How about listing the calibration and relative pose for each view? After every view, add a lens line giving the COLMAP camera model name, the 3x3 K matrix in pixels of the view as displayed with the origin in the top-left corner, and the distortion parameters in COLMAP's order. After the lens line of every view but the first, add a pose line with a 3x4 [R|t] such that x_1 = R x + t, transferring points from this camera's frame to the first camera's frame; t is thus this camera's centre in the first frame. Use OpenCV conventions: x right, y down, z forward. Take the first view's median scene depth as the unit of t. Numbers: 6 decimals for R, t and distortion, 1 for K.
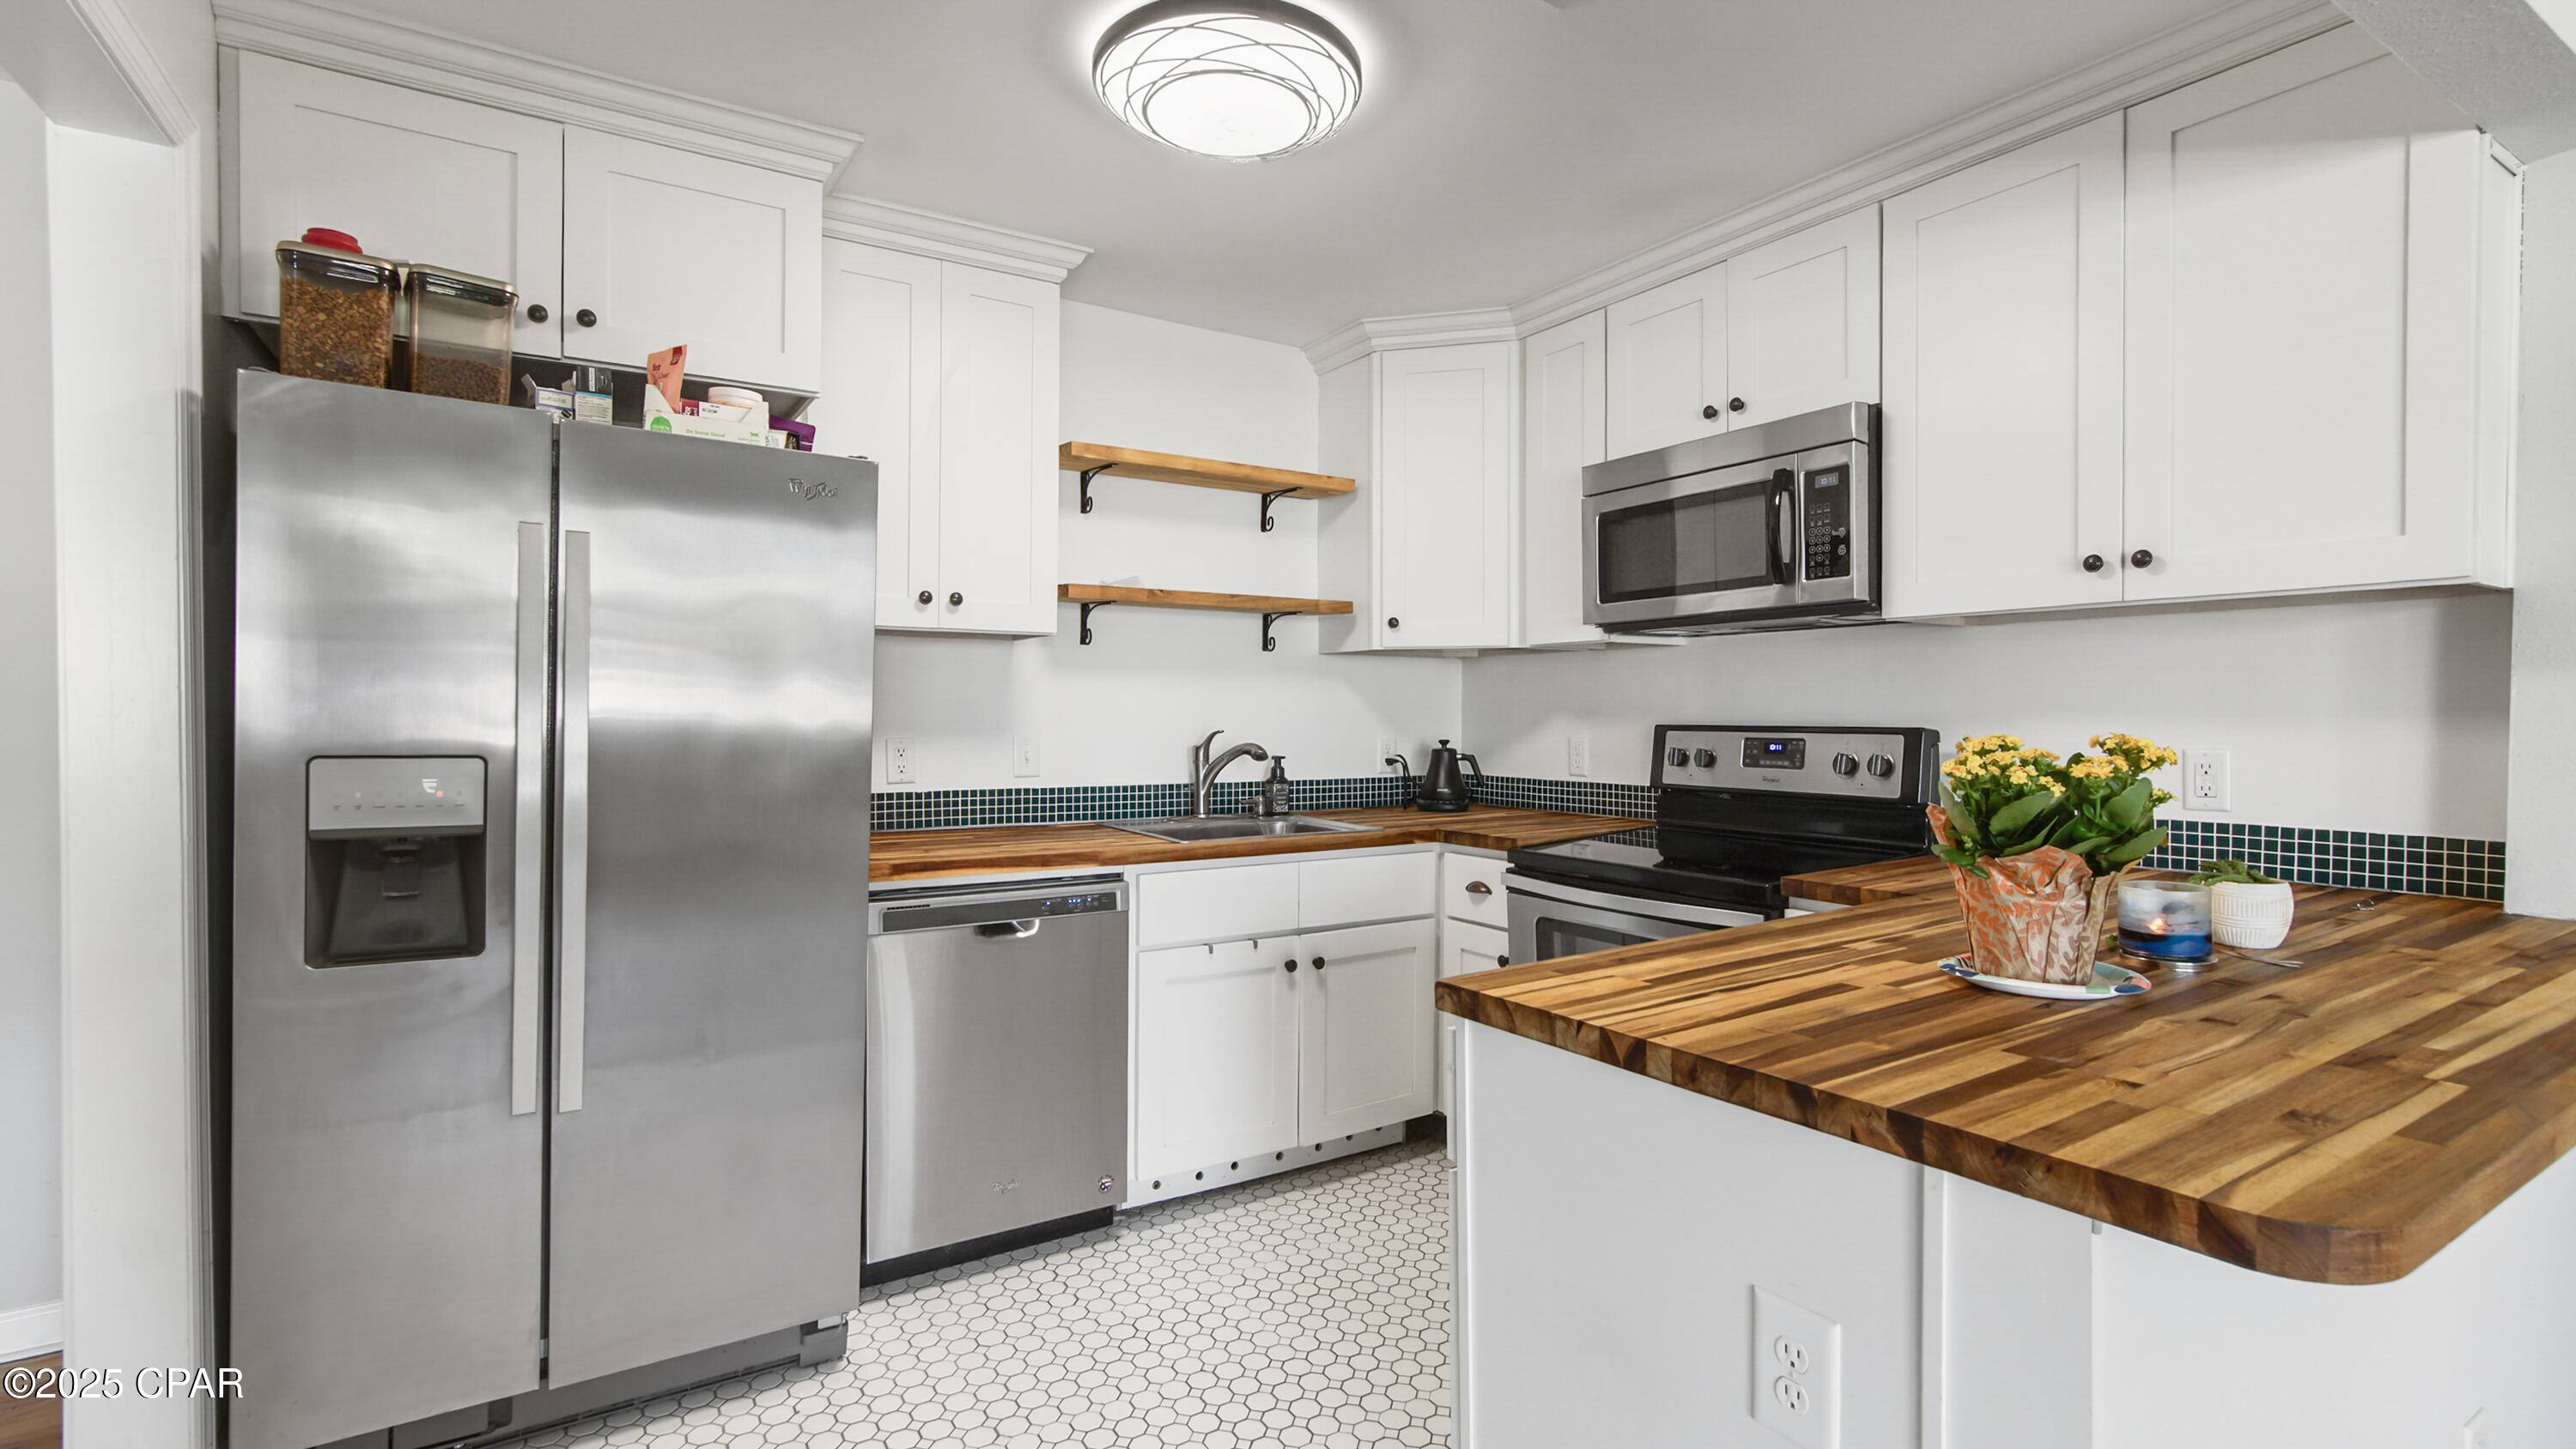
lens RADIAL K [[1194.6, 0, 1282.9], [0, 1194.6, 730.4], [0, 0, 1]] dist [-0.007364, 0.000112]
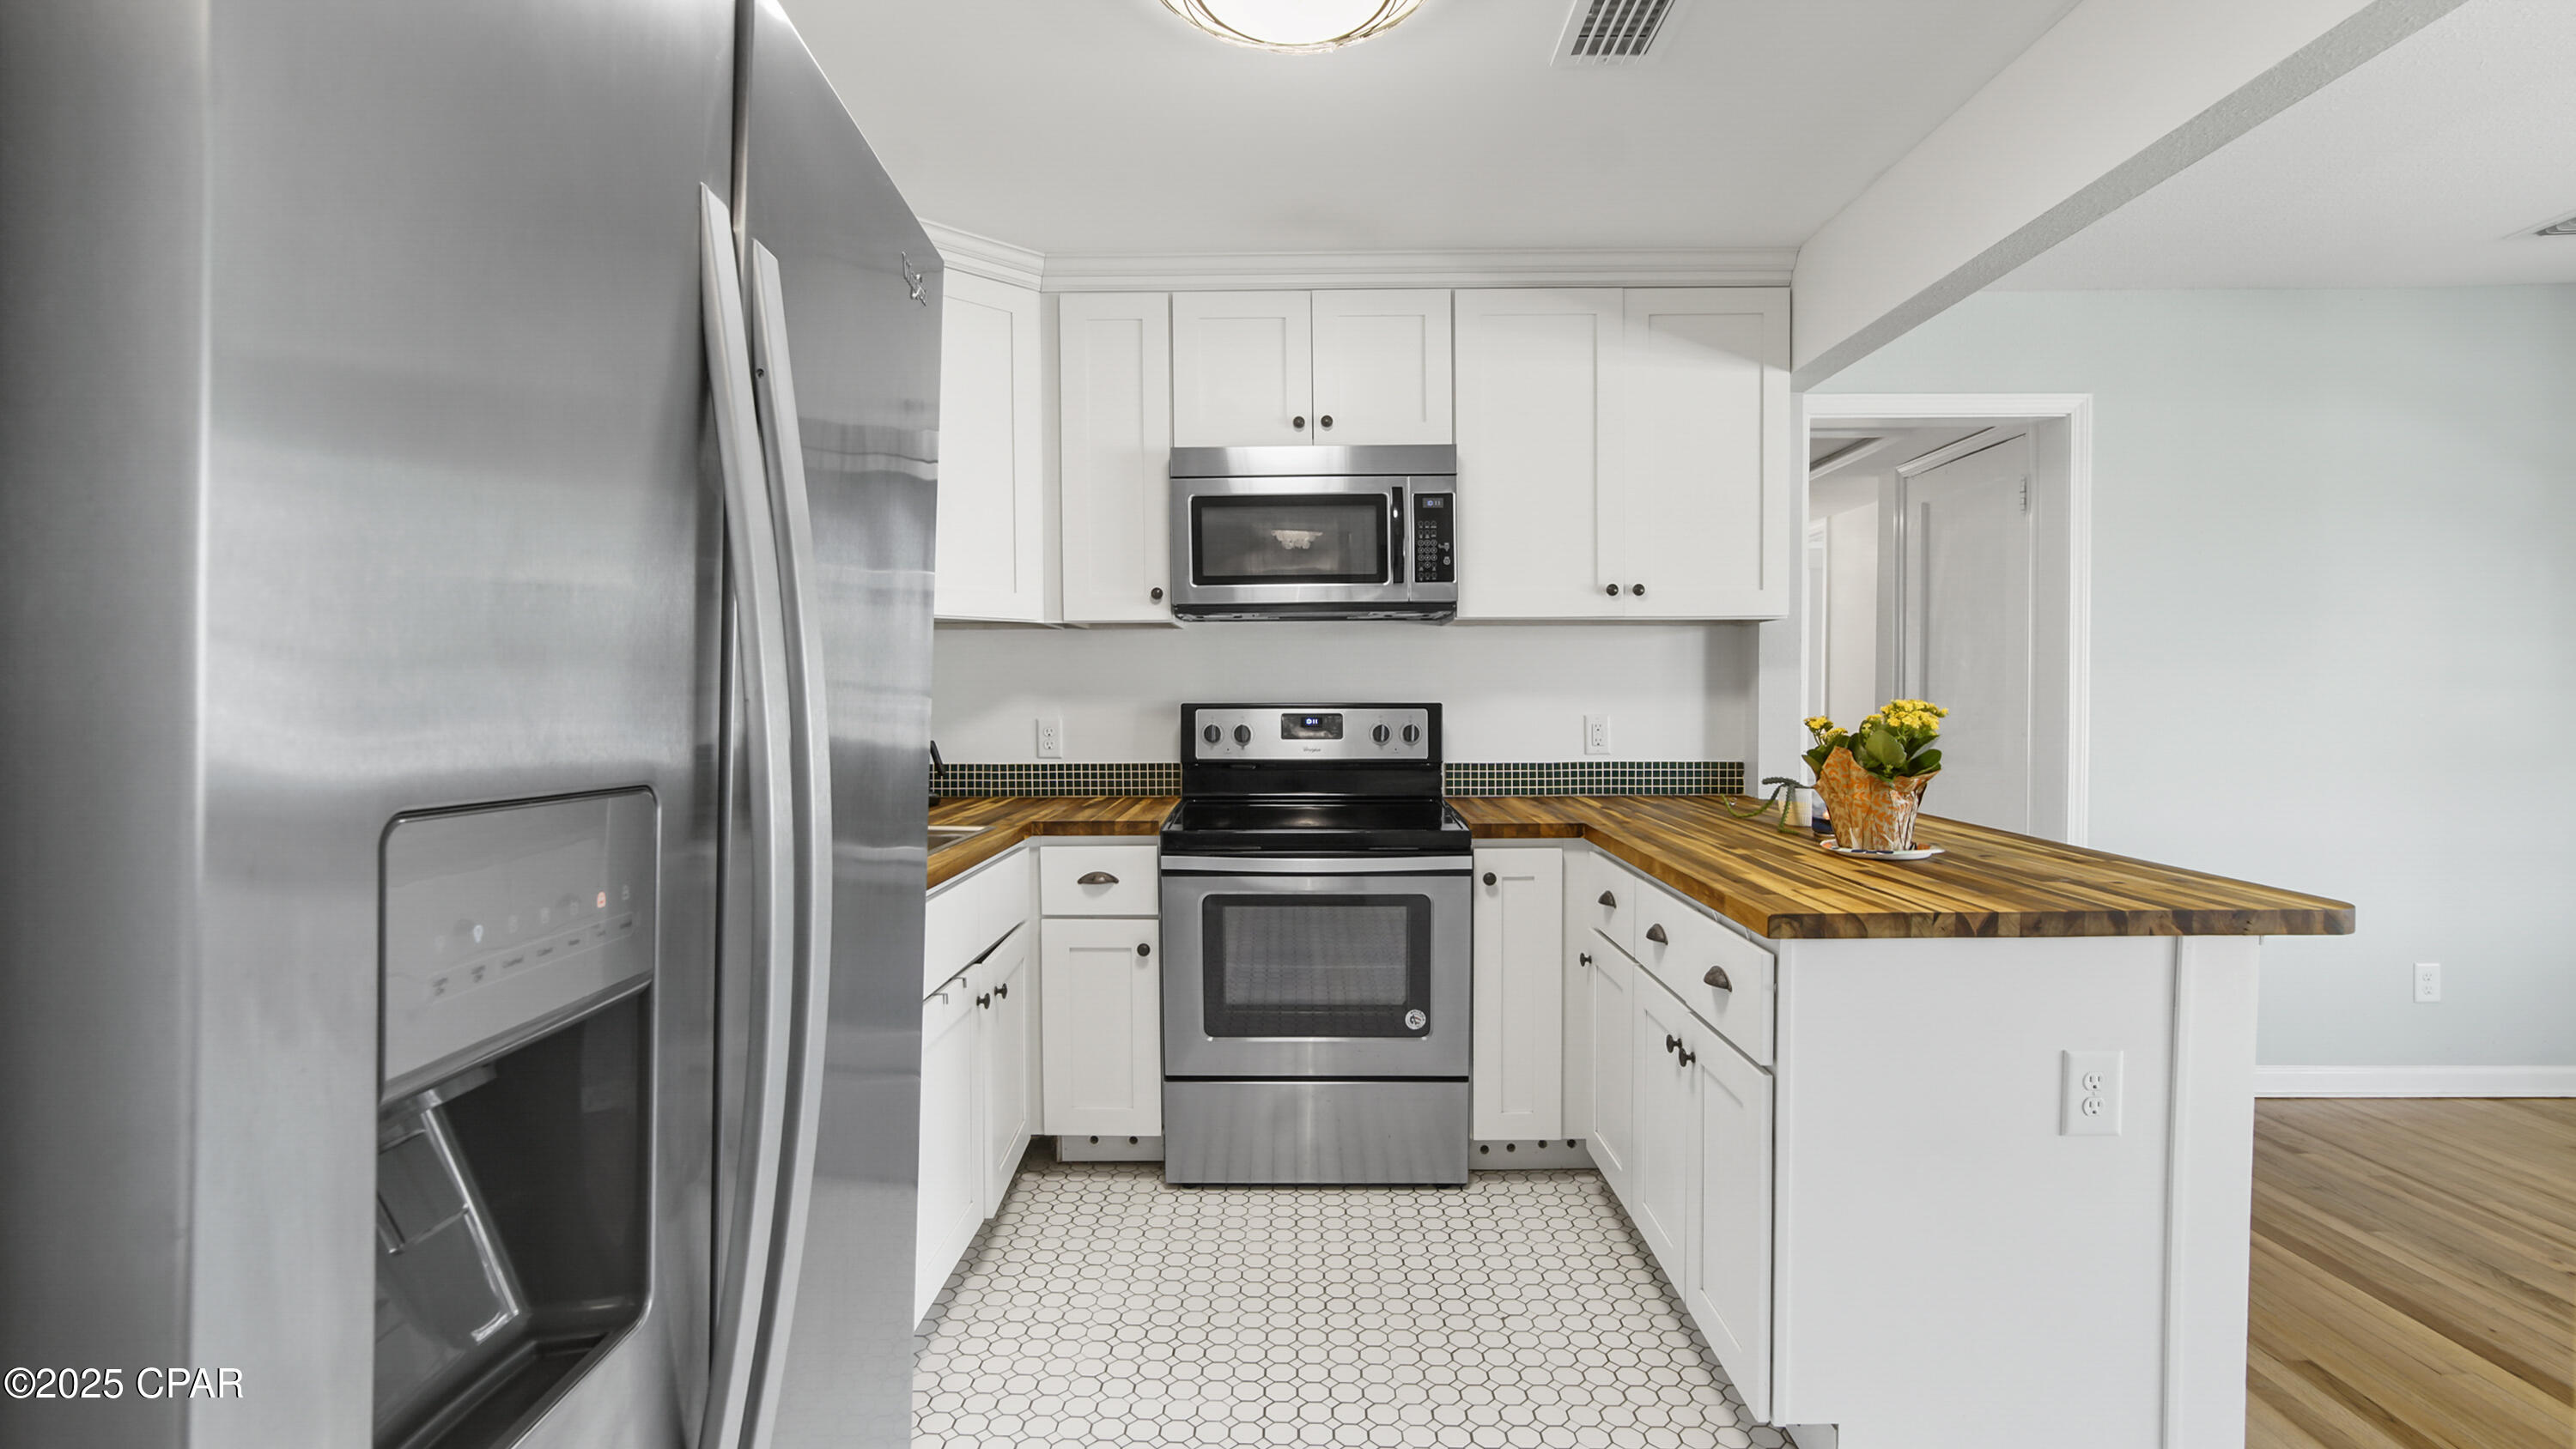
lens RADIAL K [[1168.7, 0, 1301.7], [0, 1168.7, 732.3], [0, 0, 1]] dist [-0.002156, -0.000023]
pose [[0.535290, -0.028063, 0.844202, -0.538863], [0.016013, 0.999605, 0.023076, -0.001661], [-0.844517, 0.001166, 0.535528, 0.385843]]
